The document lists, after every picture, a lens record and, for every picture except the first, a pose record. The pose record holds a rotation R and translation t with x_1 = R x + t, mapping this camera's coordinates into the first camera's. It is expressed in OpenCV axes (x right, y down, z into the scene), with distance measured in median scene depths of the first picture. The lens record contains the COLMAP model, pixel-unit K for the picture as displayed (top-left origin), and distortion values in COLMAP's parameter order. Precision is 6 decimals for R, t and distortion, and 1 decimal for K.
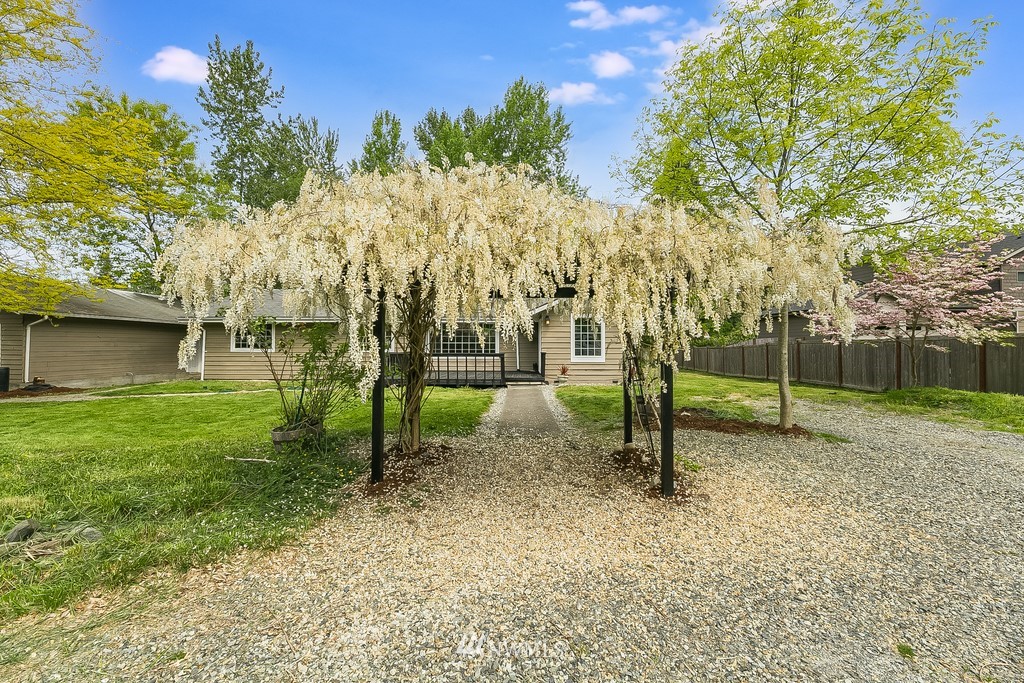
lens RADIAL K [[412.7, 0, 514.0], [0, 412.7, 345.4], [0, 0, 1]] dist [-0.002973, -0.001291]
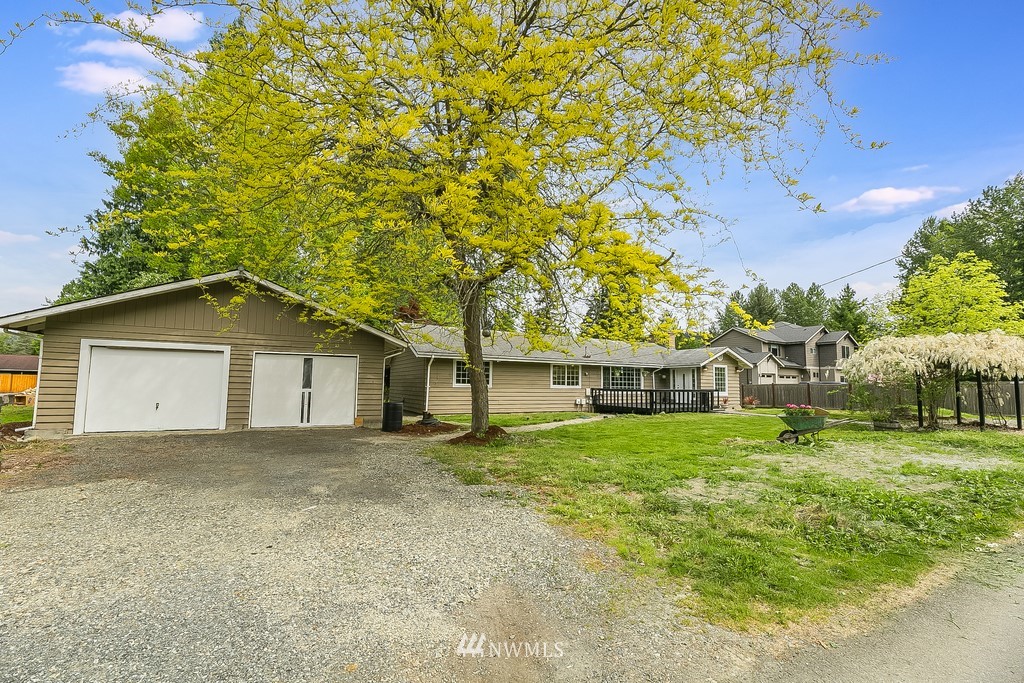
lens RADIAL K [[412.7, 0, 514.1], [0, 412.7, 350.2], [0, 0, 1]] dist [-0.002973, -0.001291]
pose [[0.872794, 0.050458, 0.485473, -1.179776], [-0.016058, 0.997072, -0.074762, -0.001983], [-0.487824, 0.057457, 0.871049, 0.020778]]
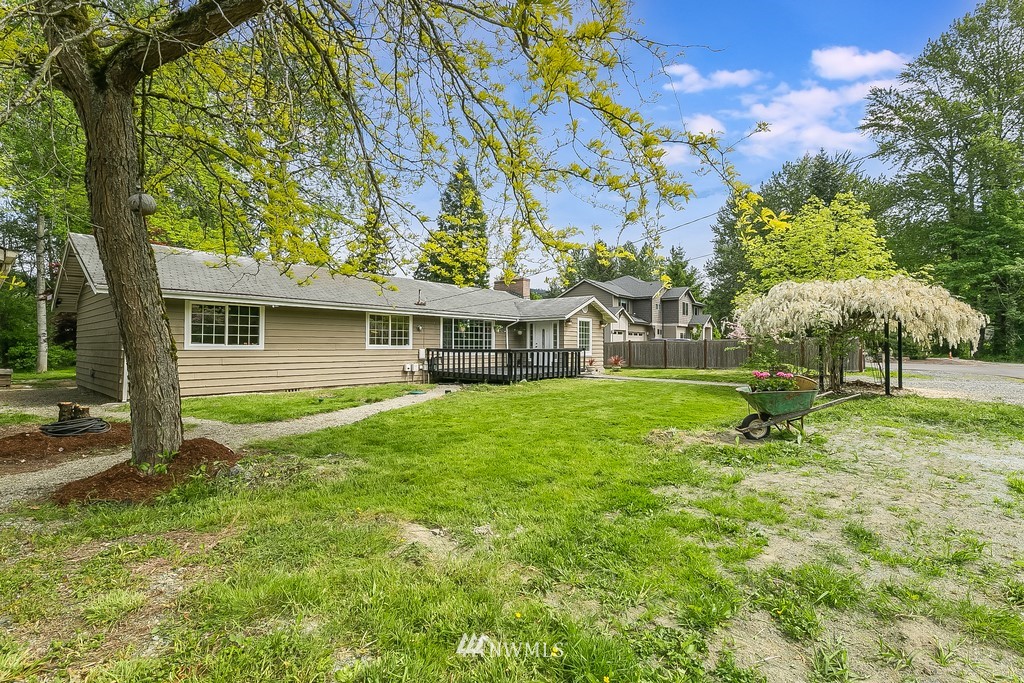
lens RADIAL K [[473.7, 0, 513.4], [0, 473.7, 345.7], [0, 0, 1]] dist [0.017059, 0.000039]
pose [[0.639769, 0.000516, 0.768567, -1.016832], [-0.009066, 0.999935, 0.006876, 0.001055], [-0.768514, -0.011367, 0.639732, 0.218941]]
